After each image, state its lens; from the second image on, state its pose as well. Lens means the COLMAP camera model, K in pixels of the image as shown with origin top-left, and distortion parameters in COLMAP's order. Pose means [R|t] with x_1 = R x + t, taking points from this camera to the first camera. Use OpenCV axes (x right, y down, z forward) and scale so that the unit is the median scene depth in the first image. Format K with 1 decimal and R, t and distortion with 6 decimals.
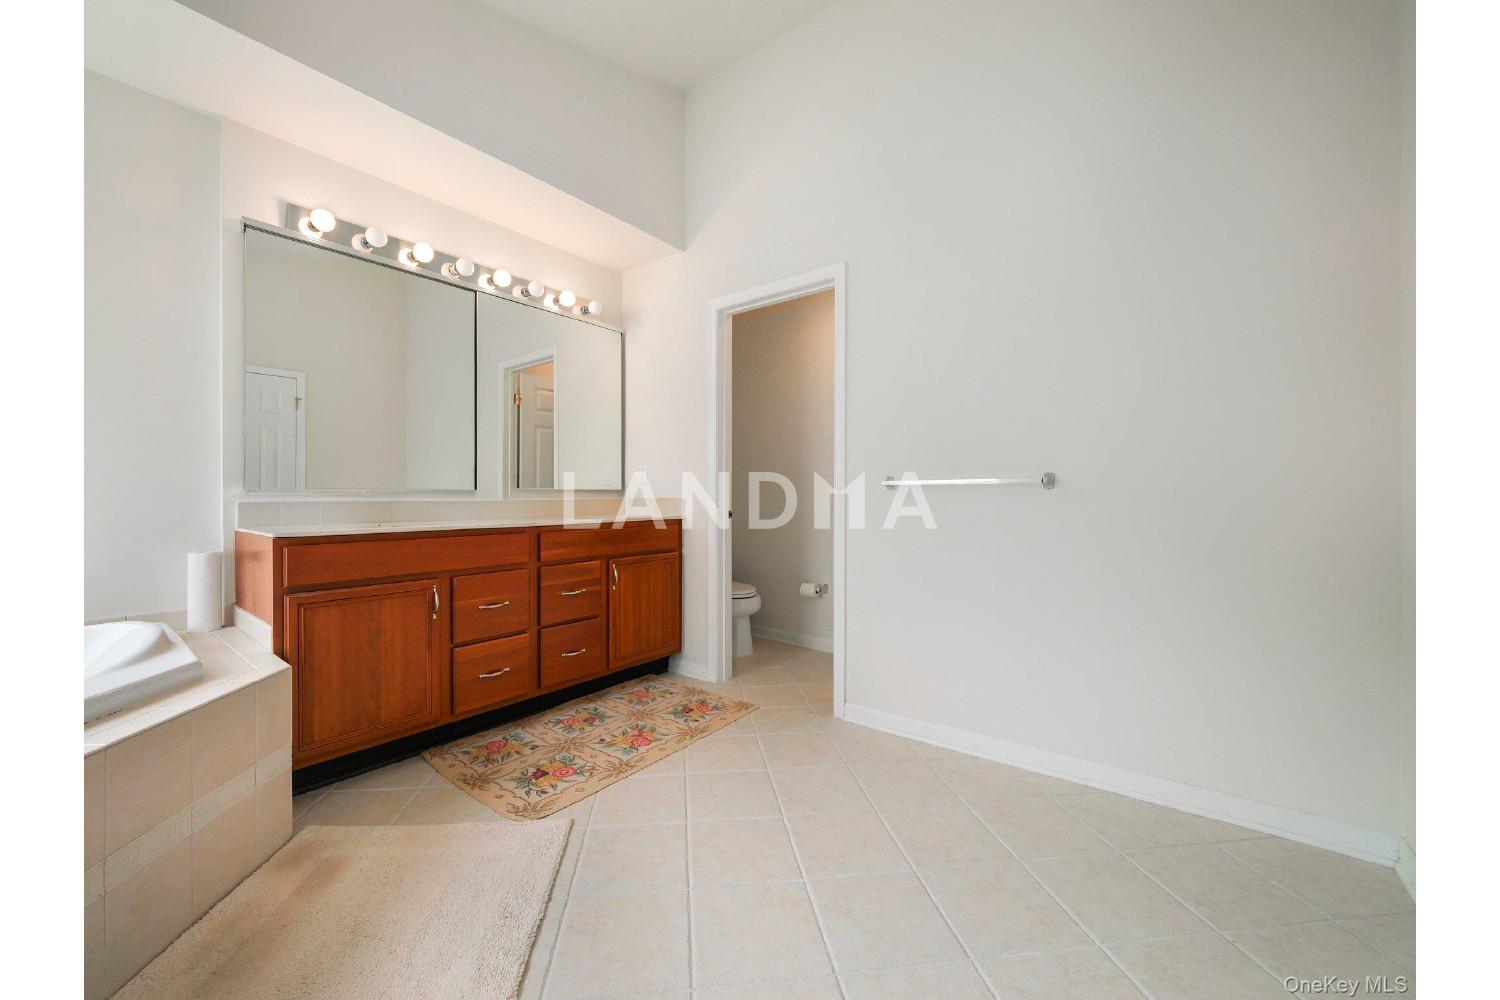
lens RADIAL K [[563.1, 0, 739.7], [0, 563.1, 494.7], [0, 0, 1]] dist [-0.000927, 0.000374]
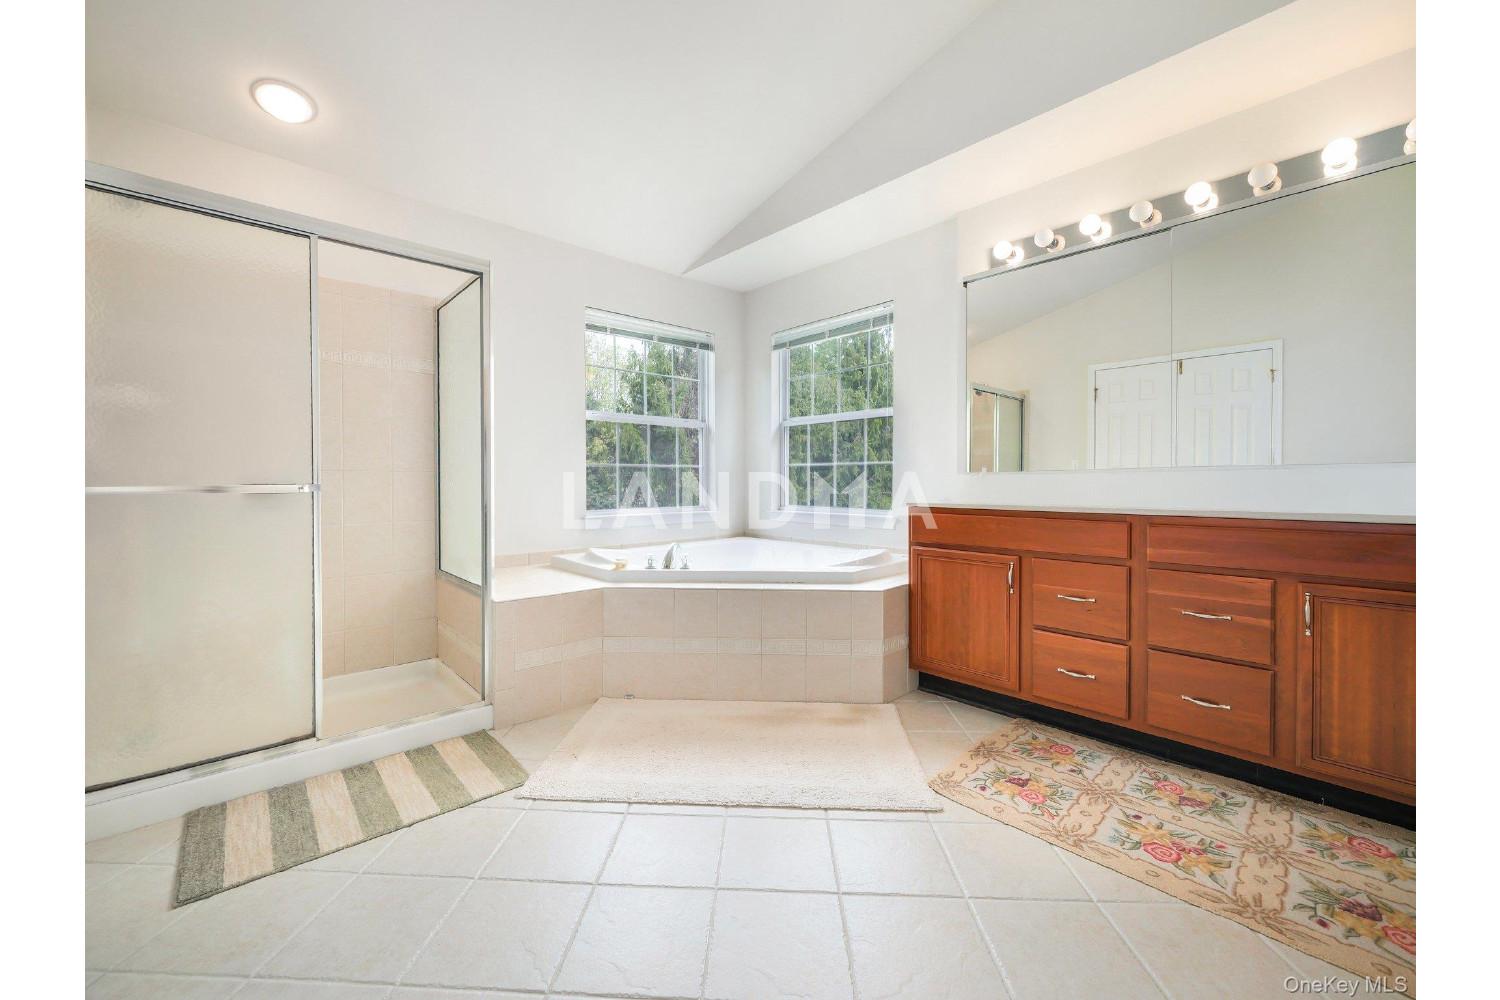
lens RADIAL K [[563.1, 0, 739.9], [0, 563.1, 493.3], [0, 0, 1]] dist [-0.000927, 0.000374]
pose [[-0.157056, 0.023679, -0.987306, 0.543062], [0.005871, 0.999717, 0.023042, 0.005067], [0.987572, -0.002178, -0.157151, 0.627622]]
